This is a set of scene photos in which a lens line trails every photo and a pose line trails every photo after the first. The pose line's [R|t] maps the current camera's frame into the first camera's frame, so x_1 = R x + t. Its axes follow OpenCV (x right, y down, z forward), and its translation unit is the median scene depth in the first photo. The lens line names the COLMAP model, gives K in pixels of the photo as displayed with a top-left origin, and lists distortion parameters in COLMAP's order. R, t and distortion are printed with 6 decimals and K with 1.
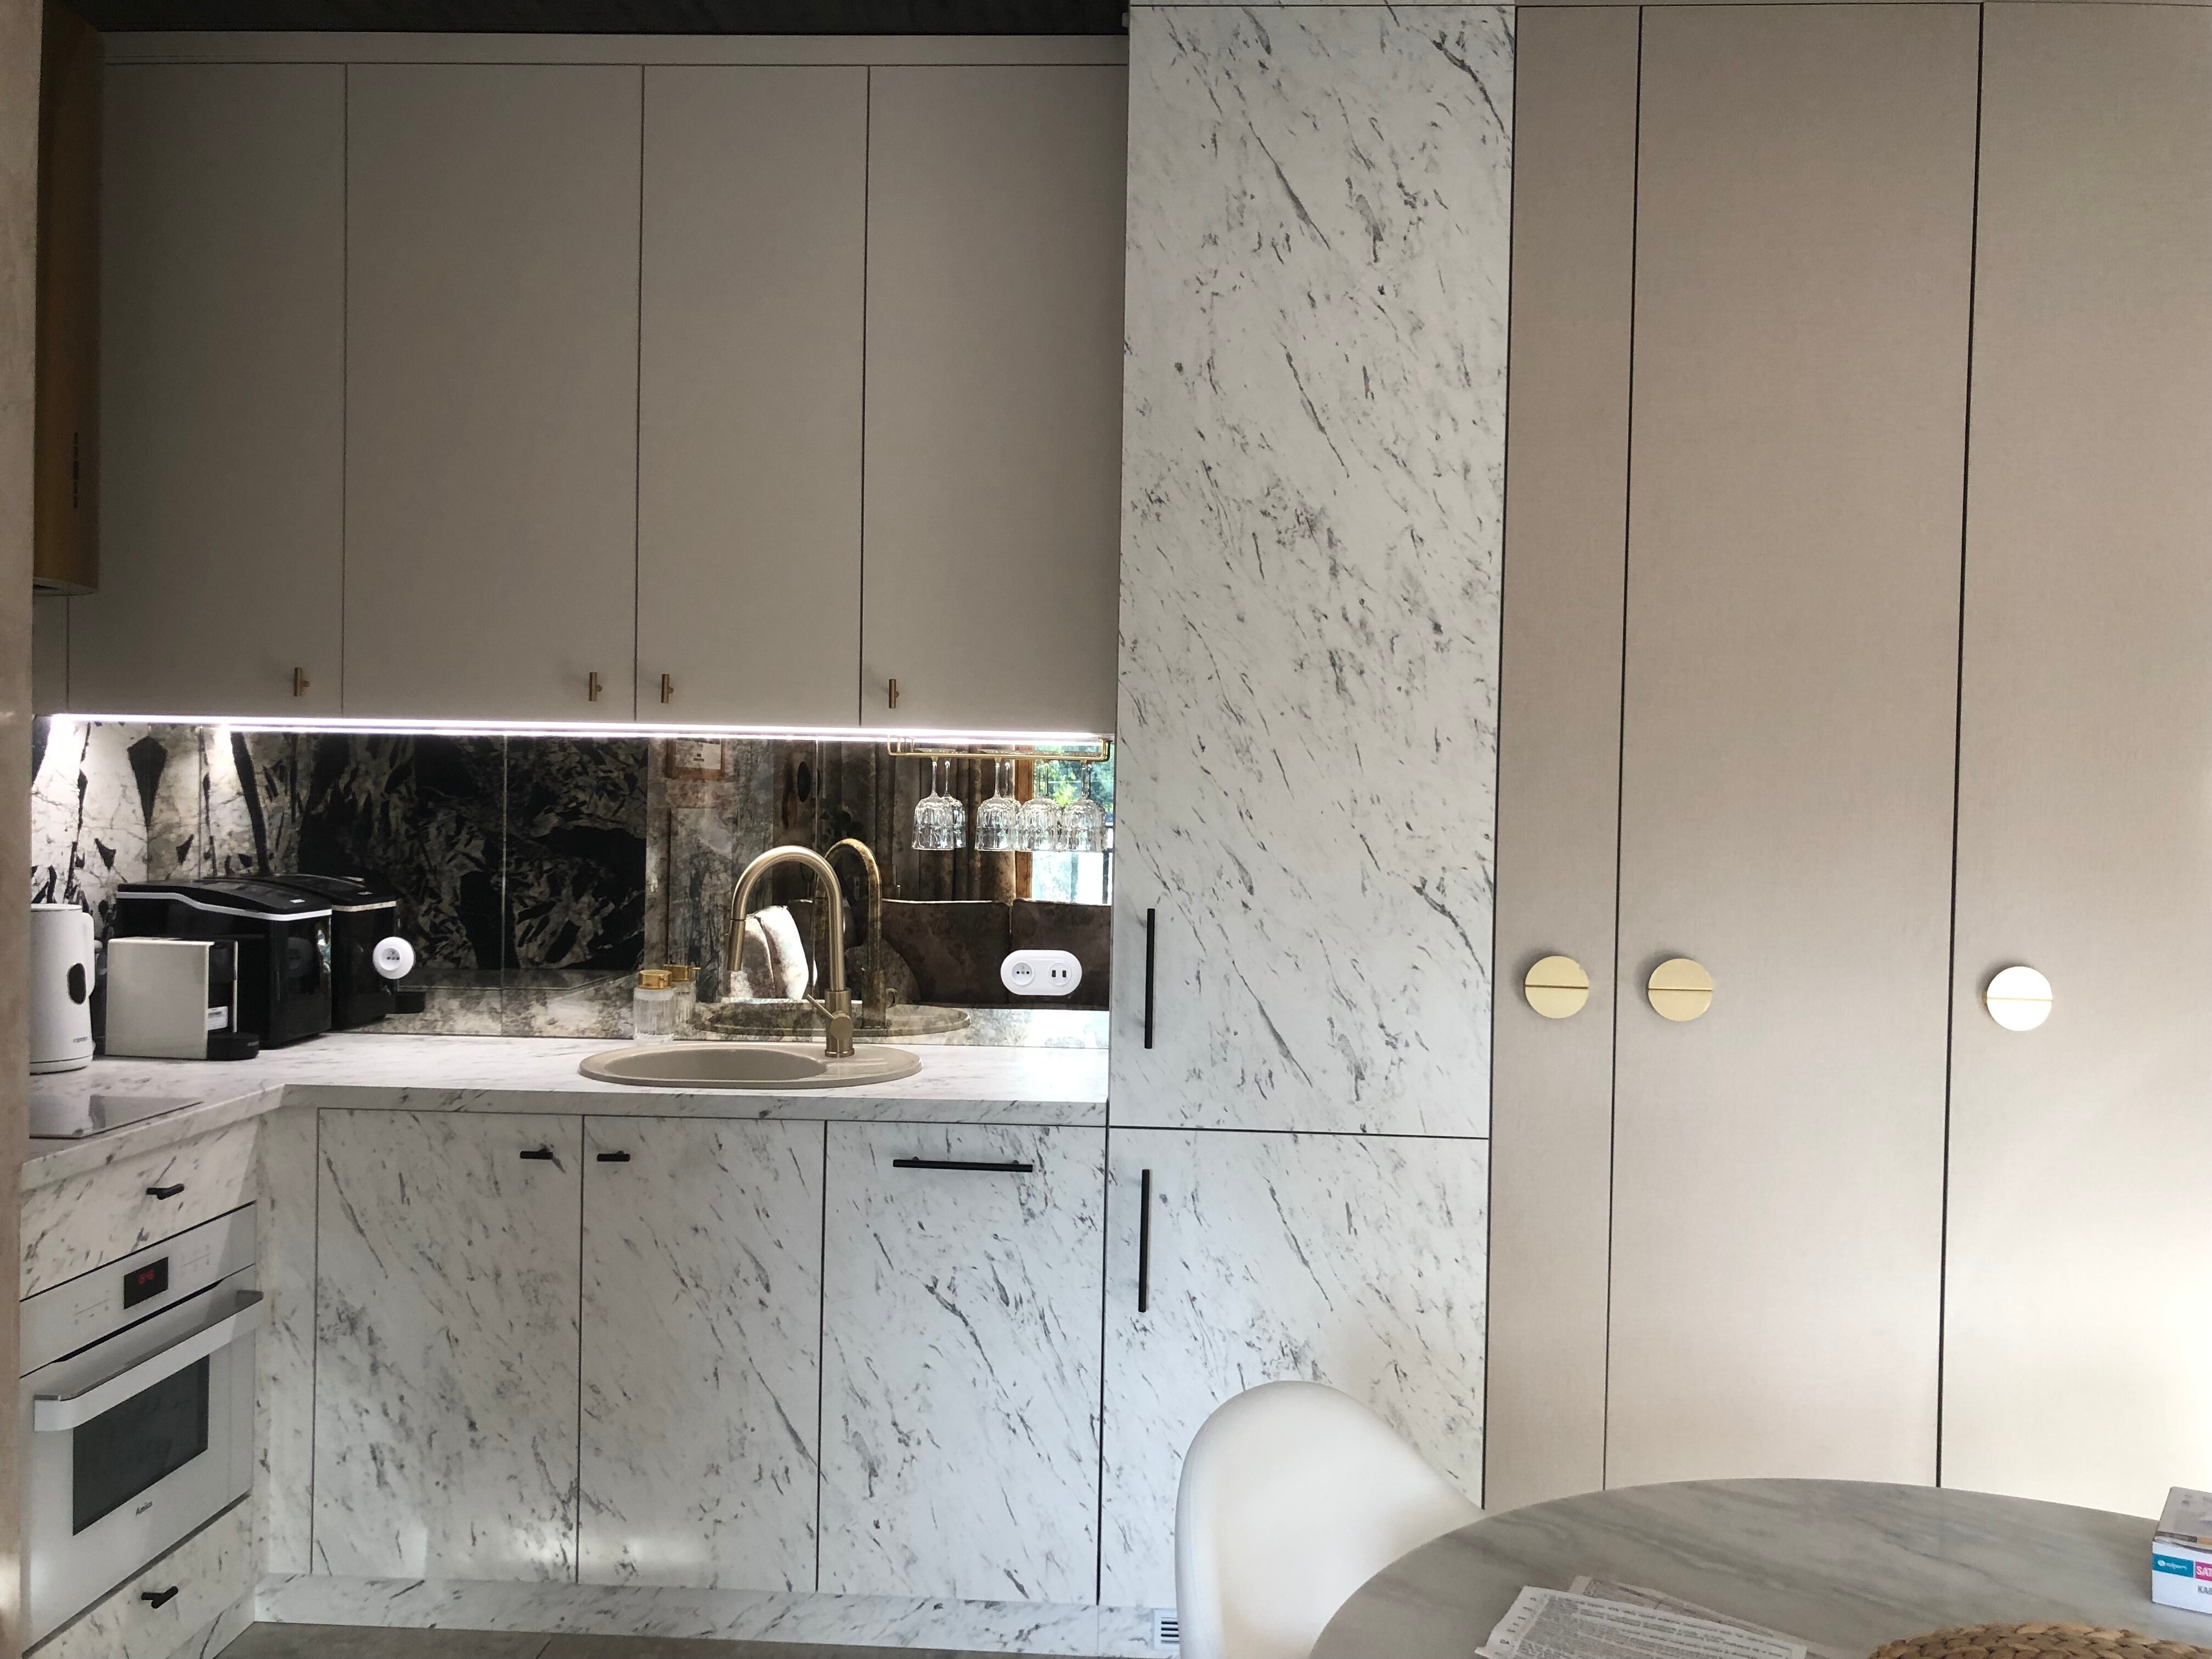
lens RADIAL K [[1826.0, 0, 1106.0], [0, 1826.0, 829.5], [0, 0, 1]] dist [0.031846, -0.008121]
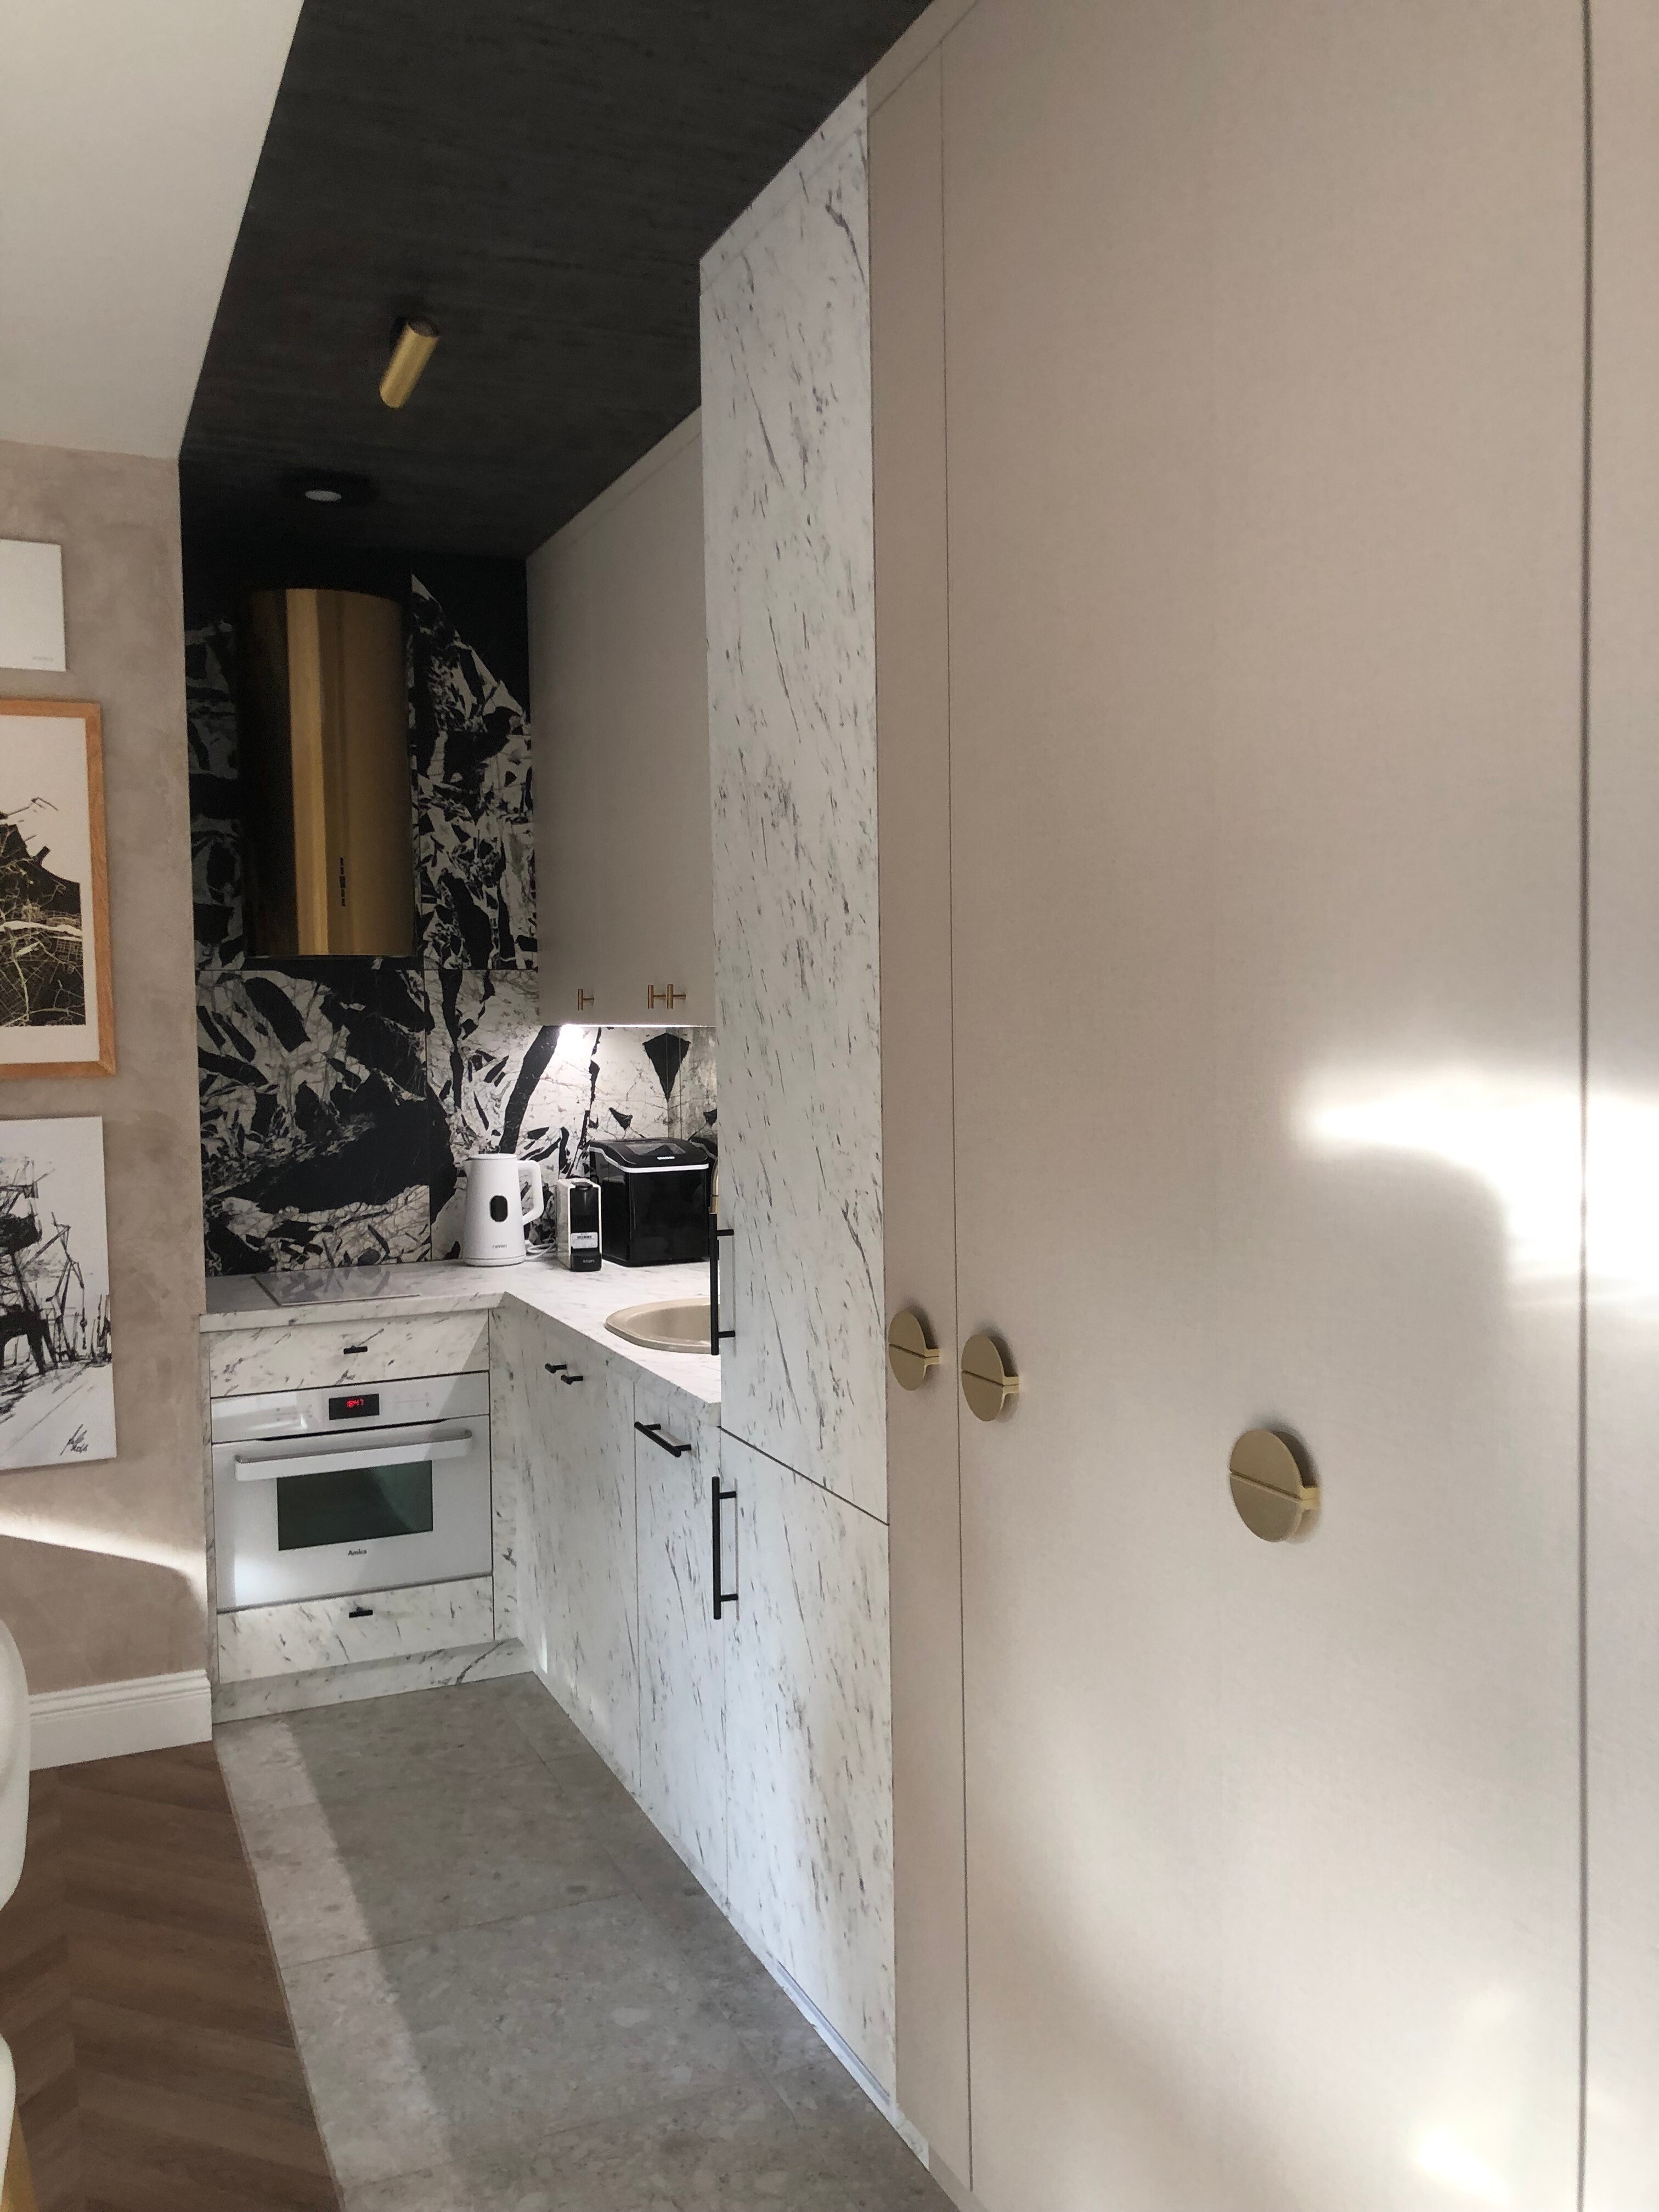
lens RADIAL K [[1765.2, 0, 837.6], [0, 1765.2, 1092.3], [0, 0, 1]] dist [0.043910, -0.004560]
pose [[0.472741, 0.016109, -0.881054, 0.886043], [0.003246, 0.999794, 0.020022, -0.040407], [0.881195, -0.012325, 0.472592, 0.603991]]
